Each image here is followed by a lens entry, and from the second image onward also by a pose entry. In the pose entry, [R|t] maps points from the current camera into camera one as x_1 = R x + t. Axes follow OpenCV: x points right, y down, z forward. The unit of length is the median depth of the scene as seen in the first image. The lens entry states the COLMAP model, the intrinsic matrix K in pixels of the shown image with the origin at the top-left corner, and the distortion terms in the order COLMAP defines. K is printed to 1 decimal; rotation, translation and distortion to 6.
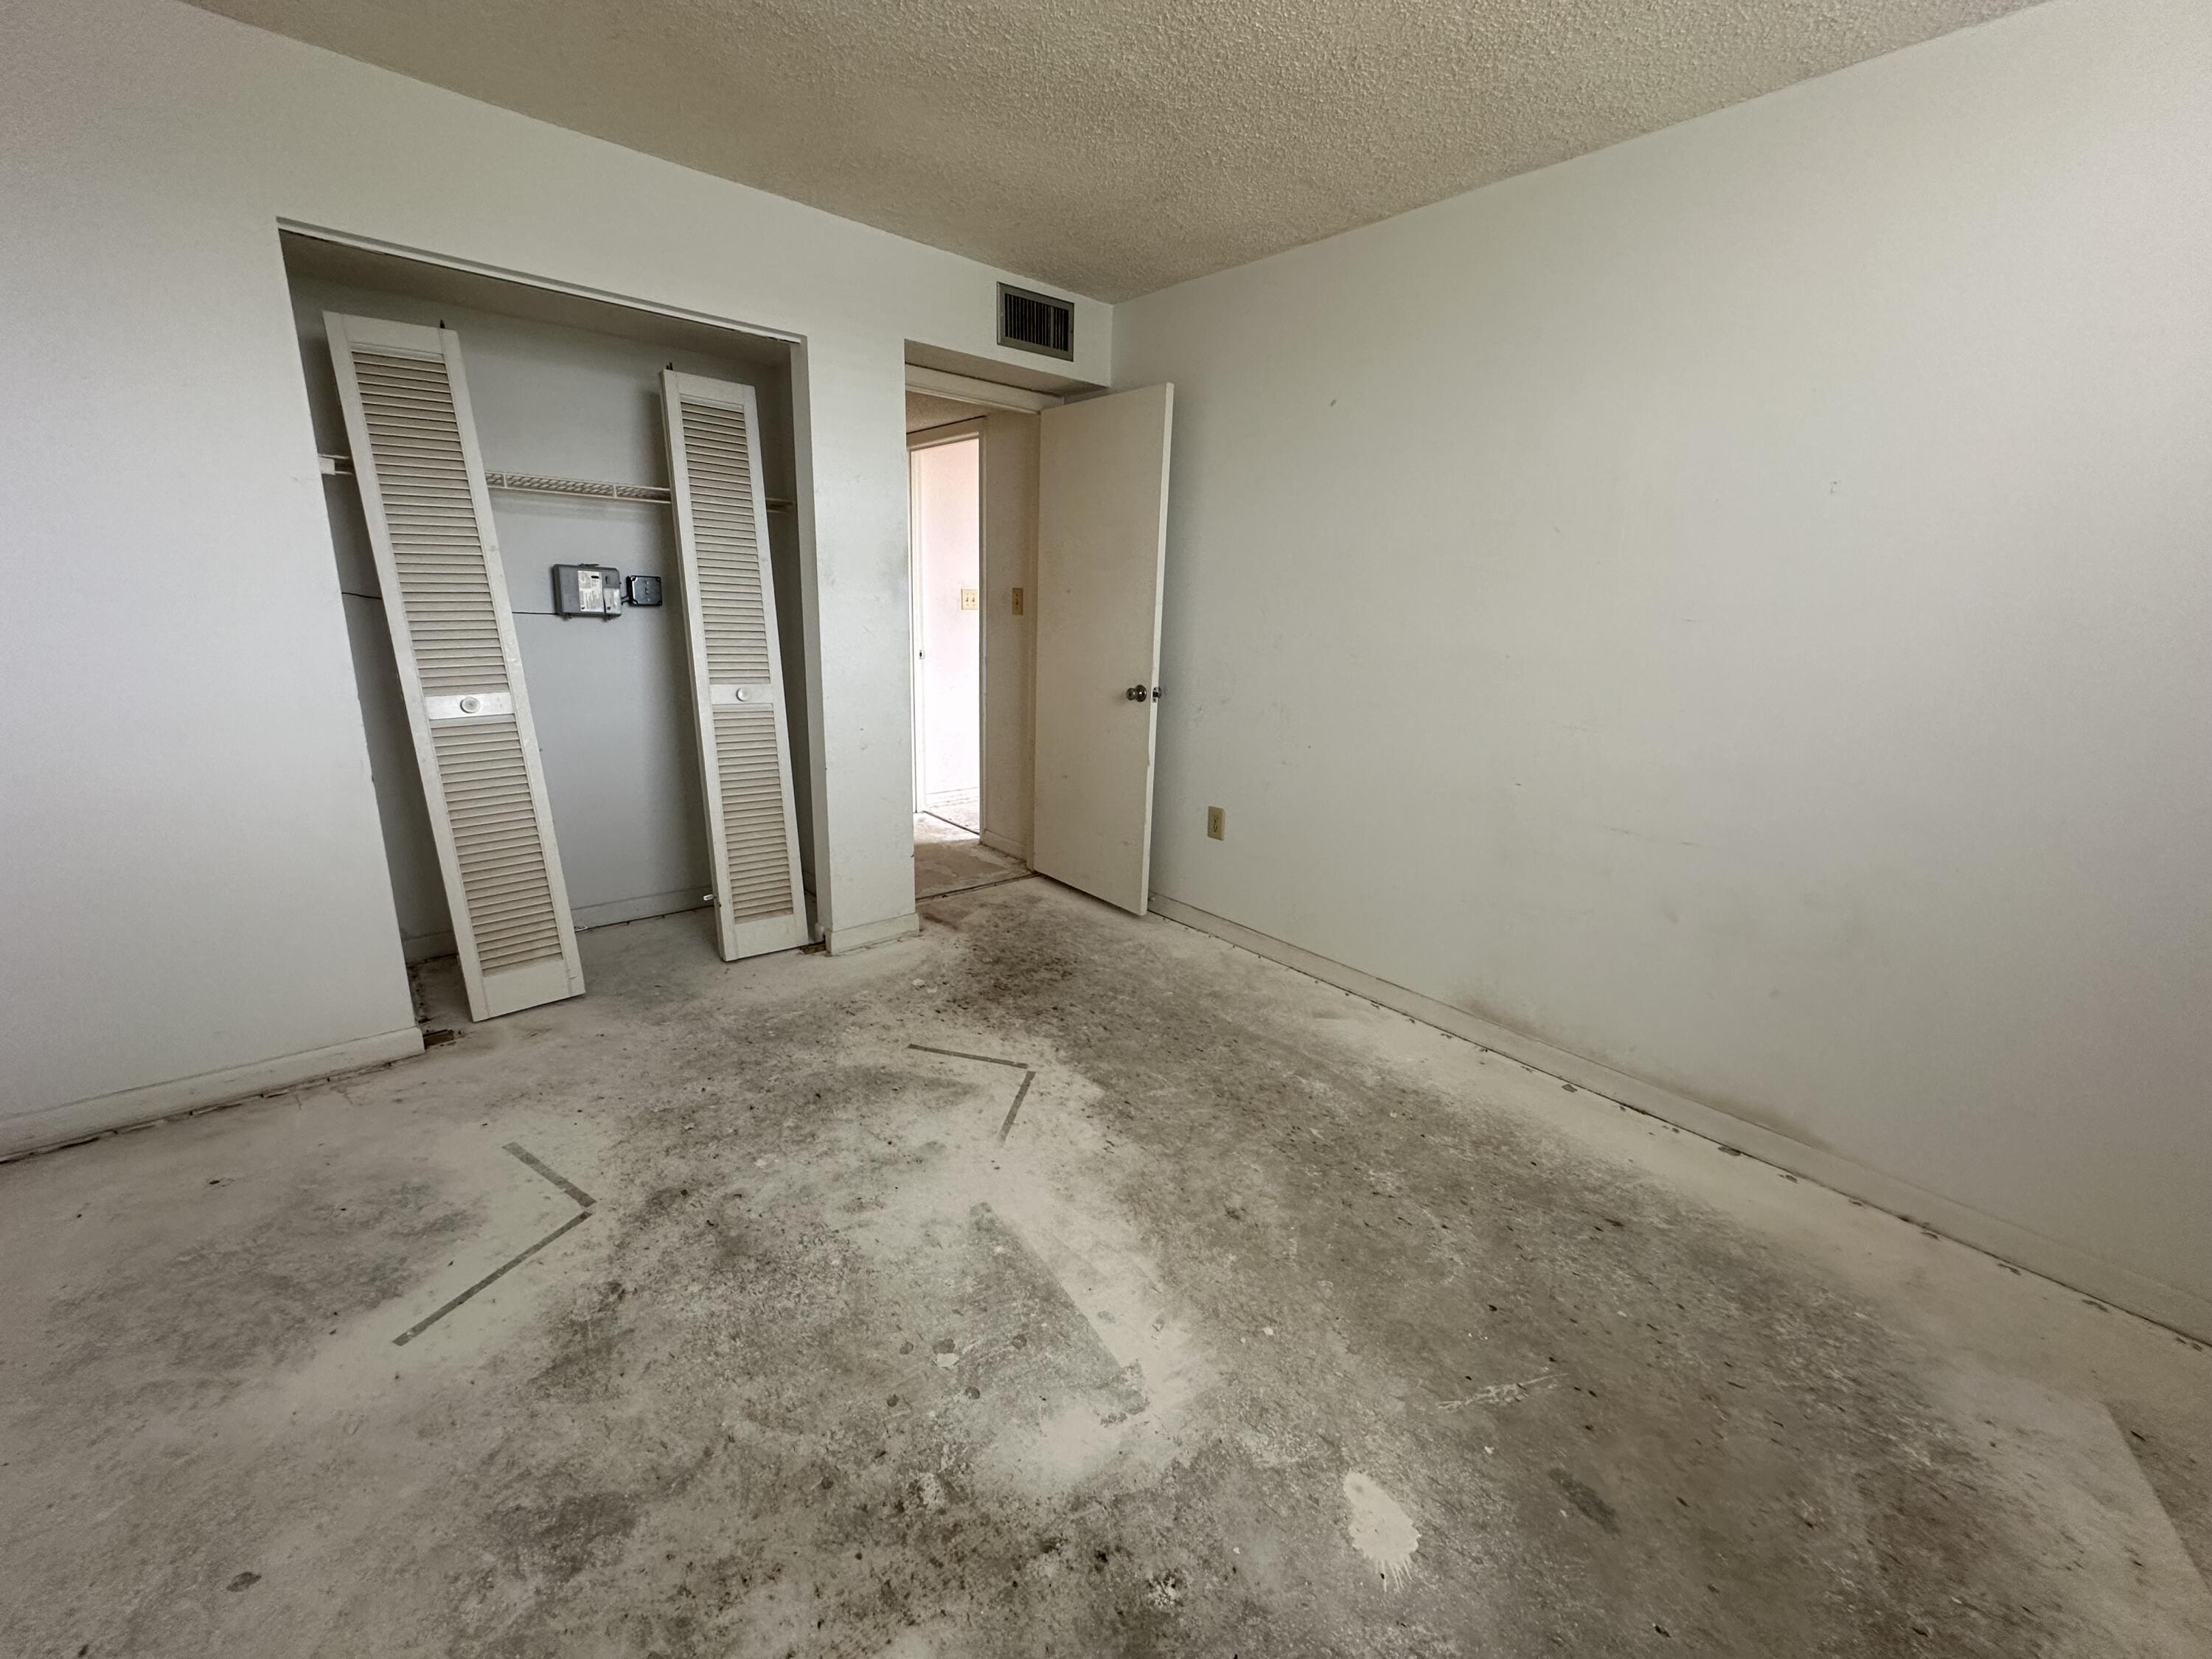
lens RADIAL K [[882.8, 0, 1107.4], [0, 882.8, 833.1], [0, 0, 1]] dist [-0.003449, -0.000015]
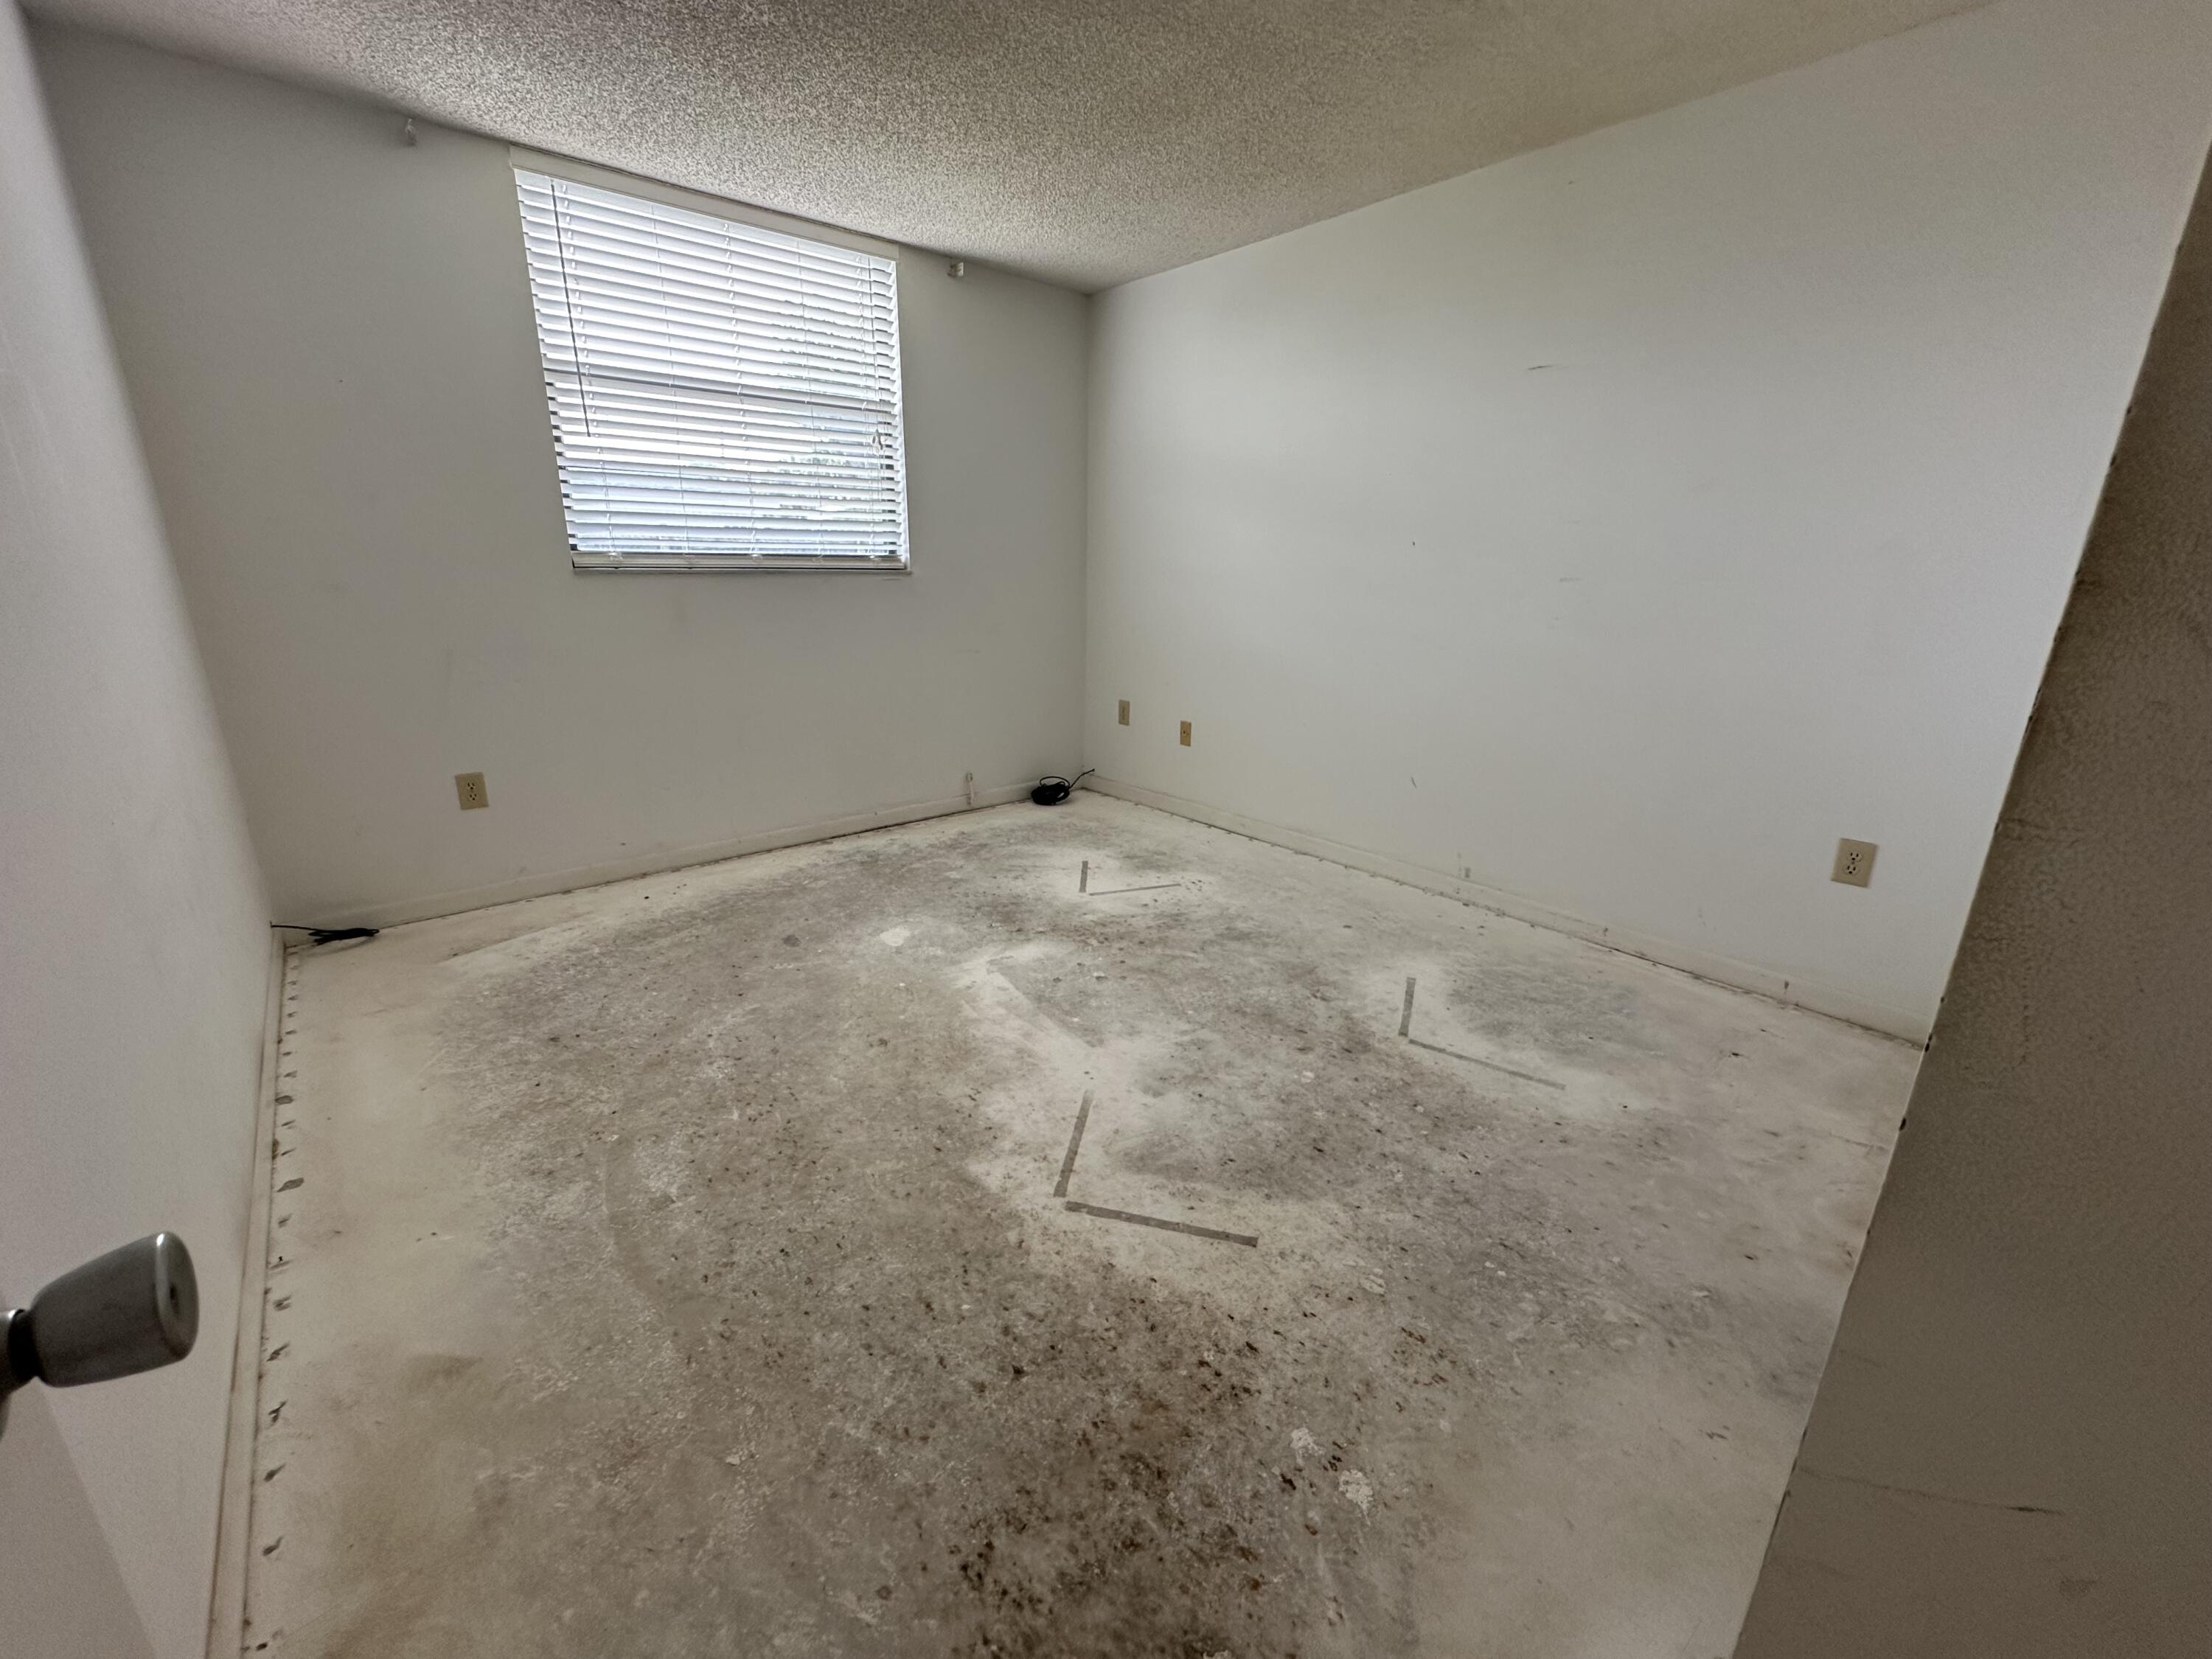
lens RADIAL K [[882.8, 0, 1105.5], [0, 882.8, 830.2], [0, 0, 1]] dist [-0.003449, -0.000015]
pose [[-0.998742, -0.048758, -0.011683, -0.120470], [-0.047519, 0.846196, 0.530749, -0.424603], [-0.015992, 0.530636, -0.847449, 1.734787]]
